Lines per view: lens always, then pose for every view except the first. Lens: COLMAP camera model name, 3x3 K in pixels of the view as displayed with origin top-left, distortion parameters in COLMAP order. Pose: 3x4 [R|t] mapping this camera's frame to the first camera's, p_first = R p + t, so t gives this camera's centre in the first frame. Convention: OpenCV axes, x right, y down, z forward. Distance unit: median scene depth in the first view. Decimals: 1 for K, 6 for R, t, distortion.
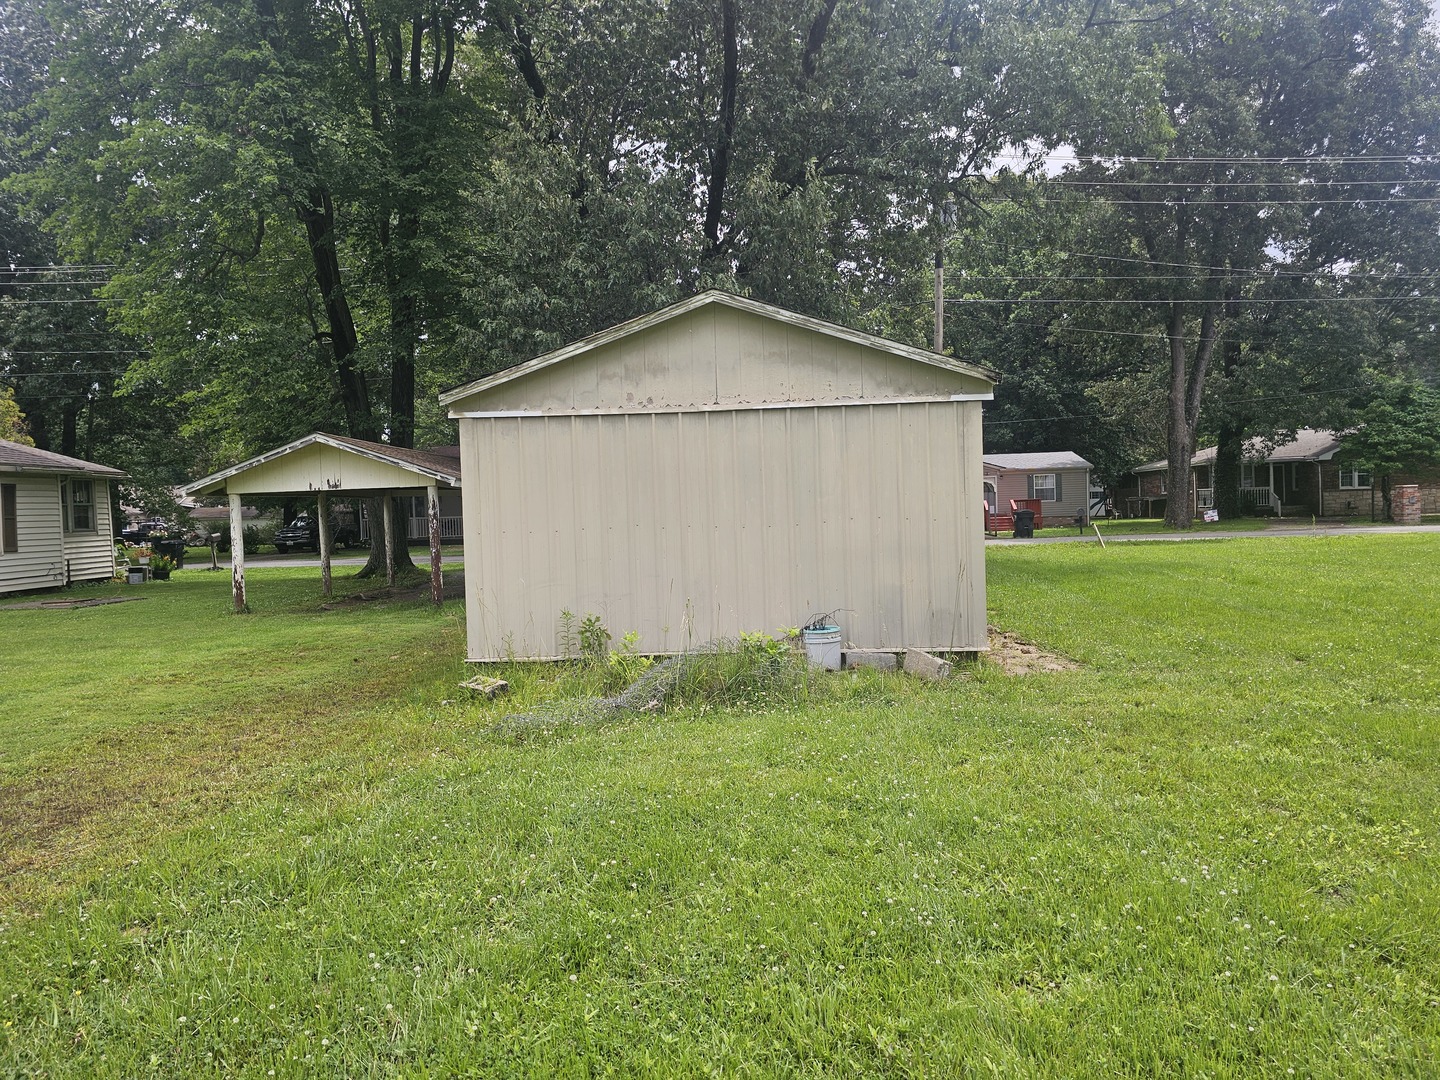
lens RADIAL K [[970.2, 0, 719.8], [0, 970.2, 540.9], [0, 0, 1]] dist [0.001923, -0.001000]
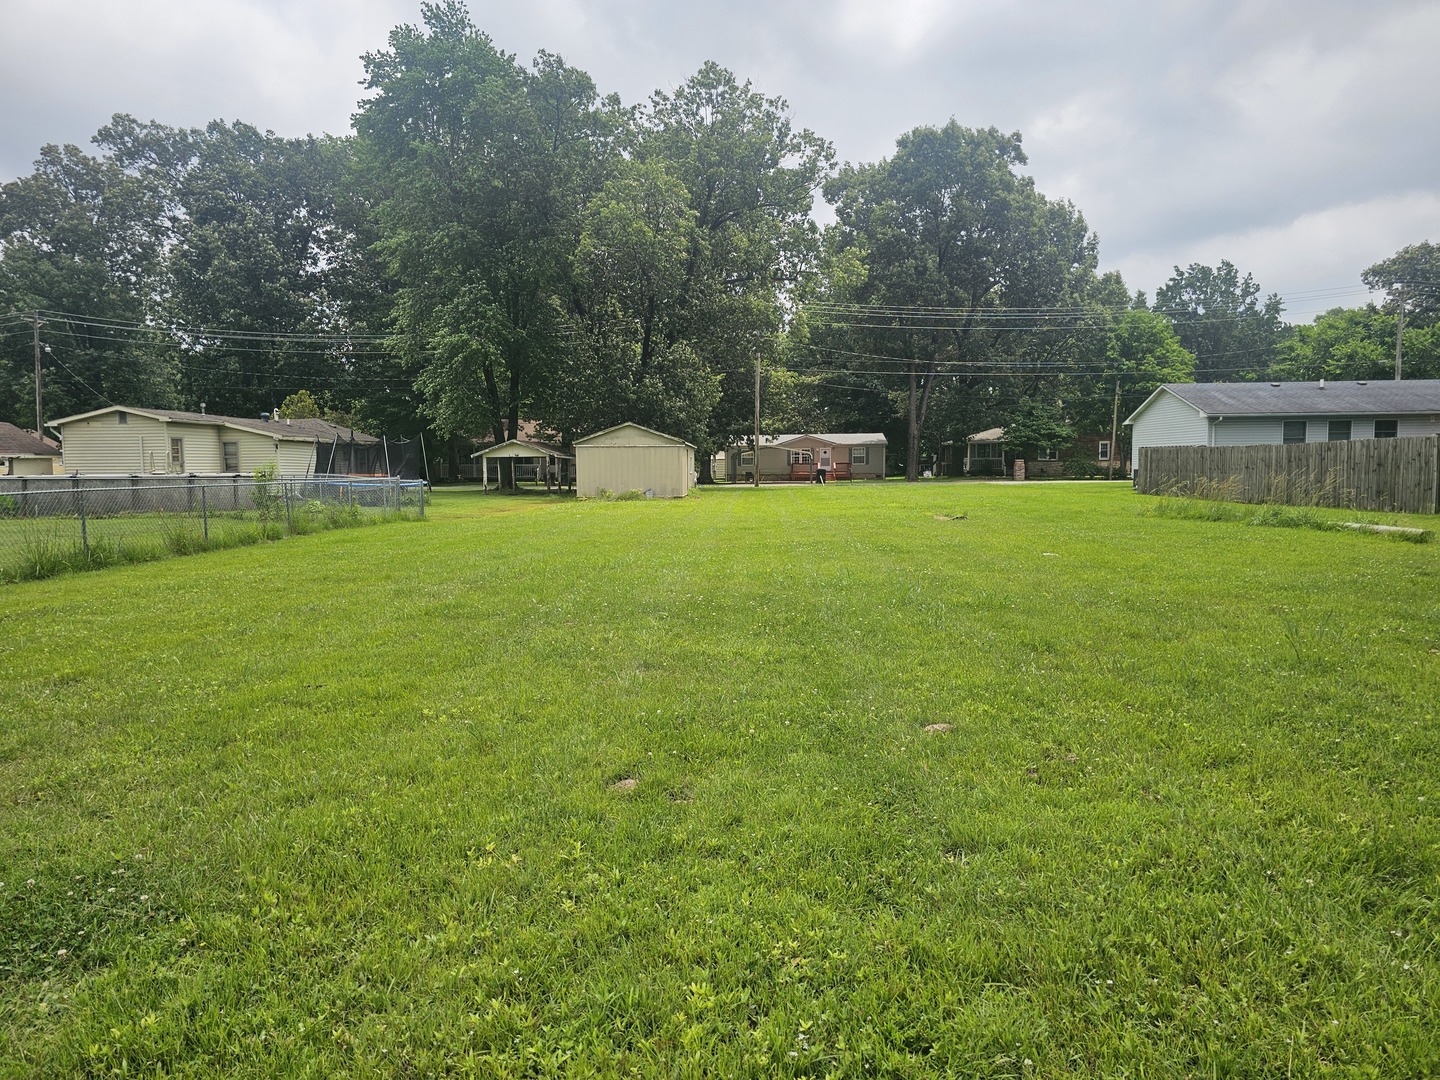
lens RADIAL K [[970.2, 0, 720.8], [0, 970.2, 541.7], [0, 0, 1]] dist [0.001923, -0.001000]
pose [[0.999413, 0.017671, 0.029343, 0.066678], [-0.019054, 0.998689, 0.047518, 0.021592], [-0.028465, -0.048050, 0.998439, -0.809536]]
